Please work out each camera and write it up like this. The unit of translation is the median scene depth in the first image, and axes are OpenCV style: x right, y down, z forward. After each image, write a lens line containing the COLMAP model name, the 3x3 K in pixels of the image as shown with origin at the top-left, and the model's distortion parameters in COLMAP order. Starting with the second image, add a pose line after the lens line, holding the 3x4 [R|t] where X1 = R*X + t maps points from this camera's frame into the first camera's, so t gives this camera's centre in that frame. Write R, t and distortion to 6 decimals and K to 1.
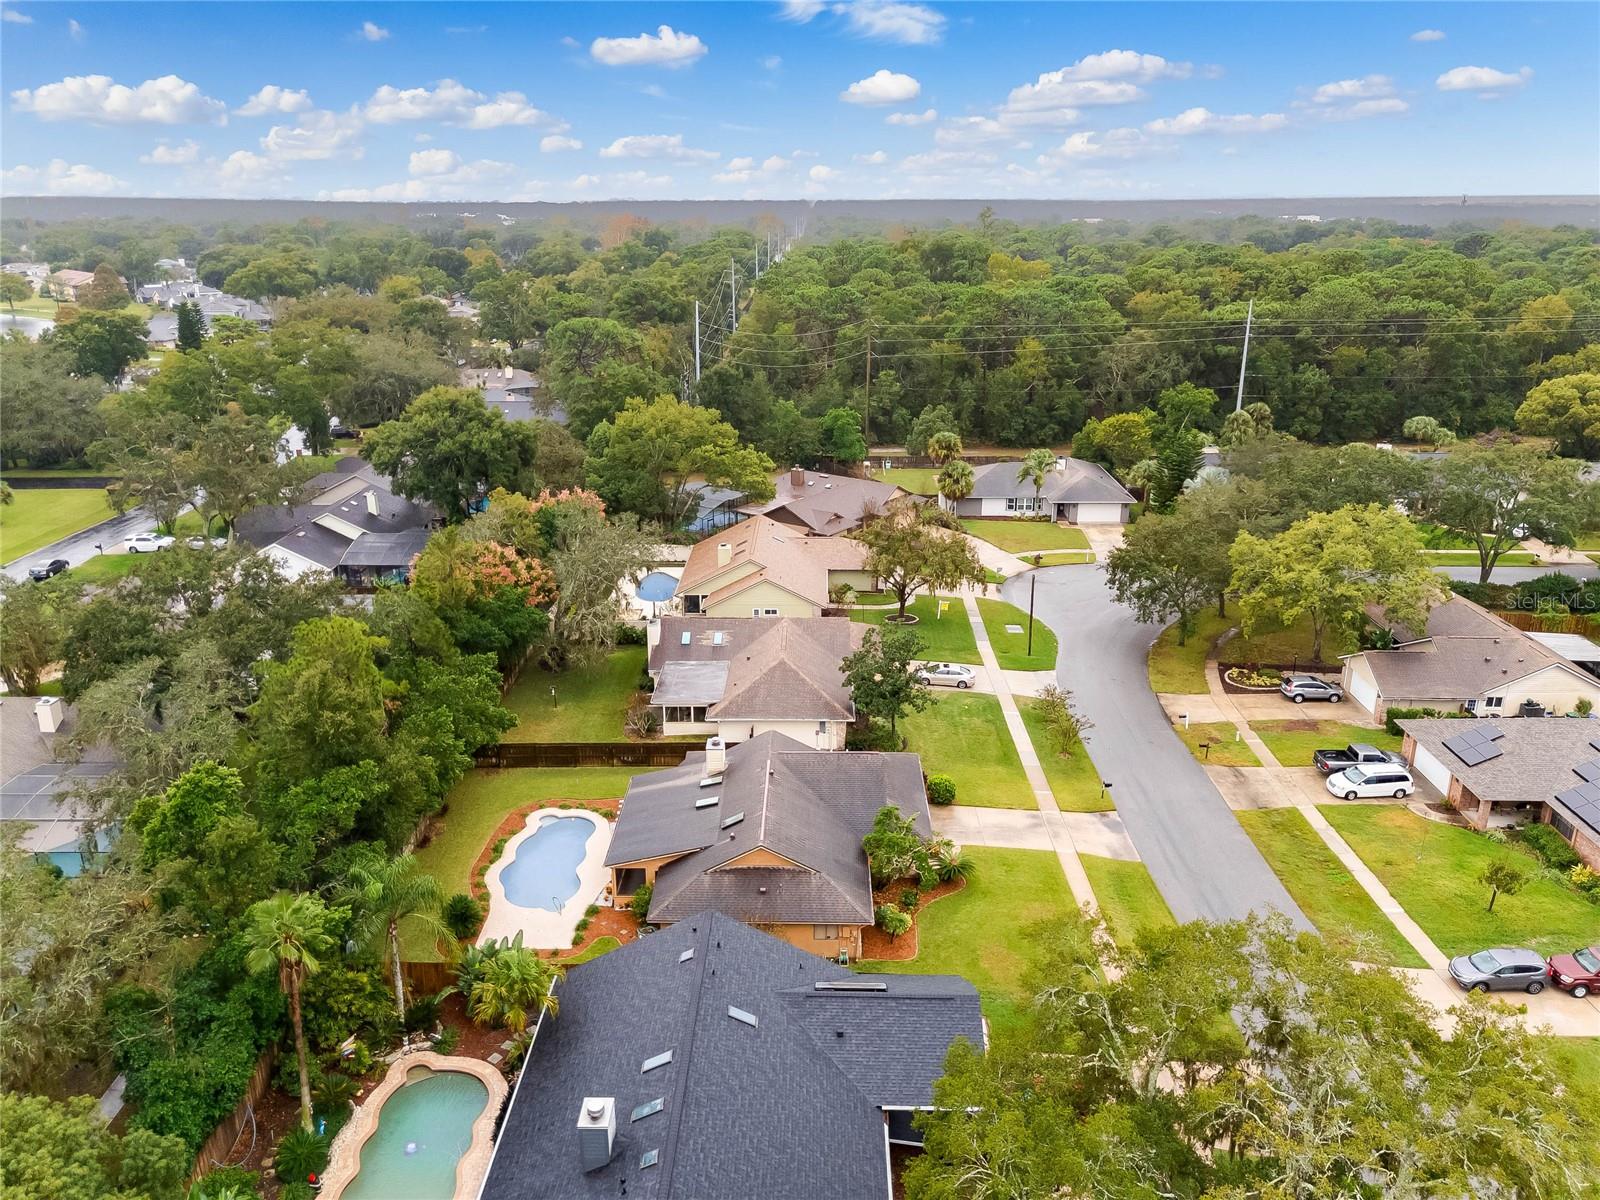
lens RADIAL K [[1176.2, 0, 800.0], [0, 1176.2, 600.0], [0, 0, 1]] dist [0.082479, -0.093556]
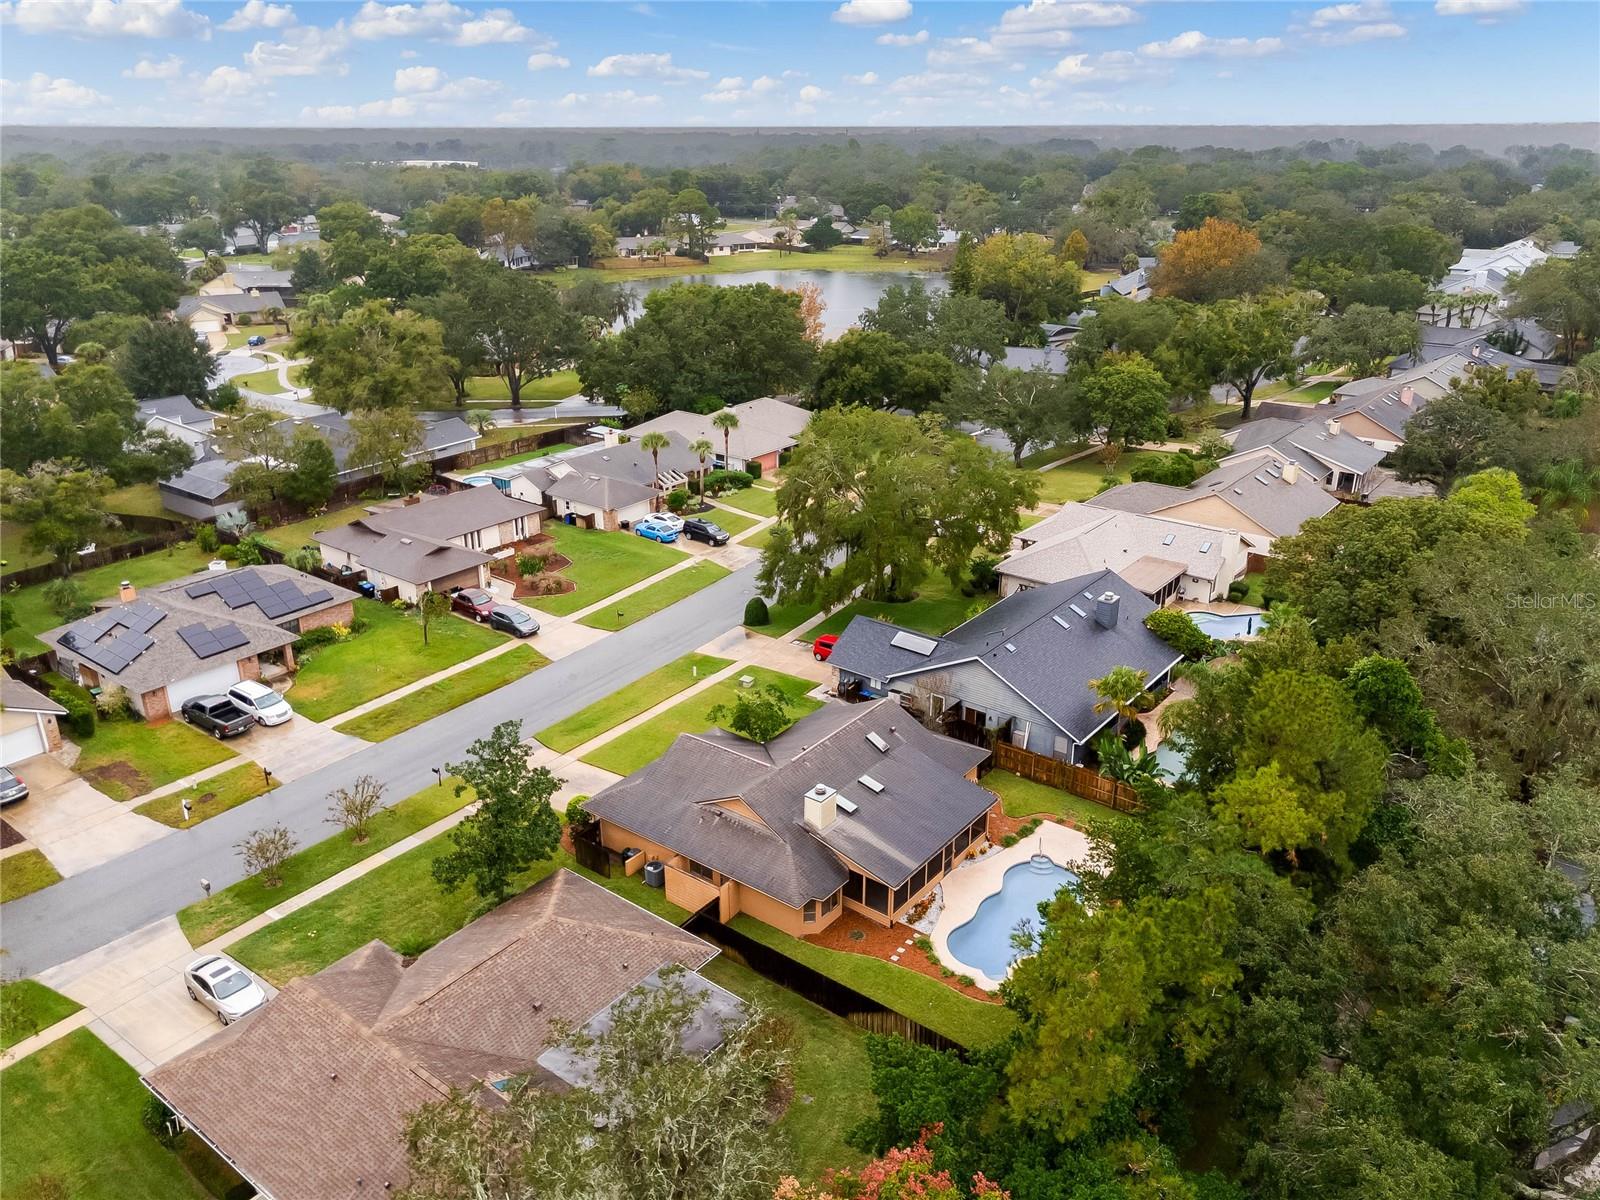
lens RADIAL K [[1194.1, 0, 805.6], [0, 1194.1, 579.6], [0, 0, 1]] dist [0.081952, -0.090140]
pose [[-0.805728, -0.213183, 0.552590, -0.449595], [0.191388, 0.789216, 0.583532, -0.445212], [-0.560512, 0.575927, -0.595092, 1.279740]]
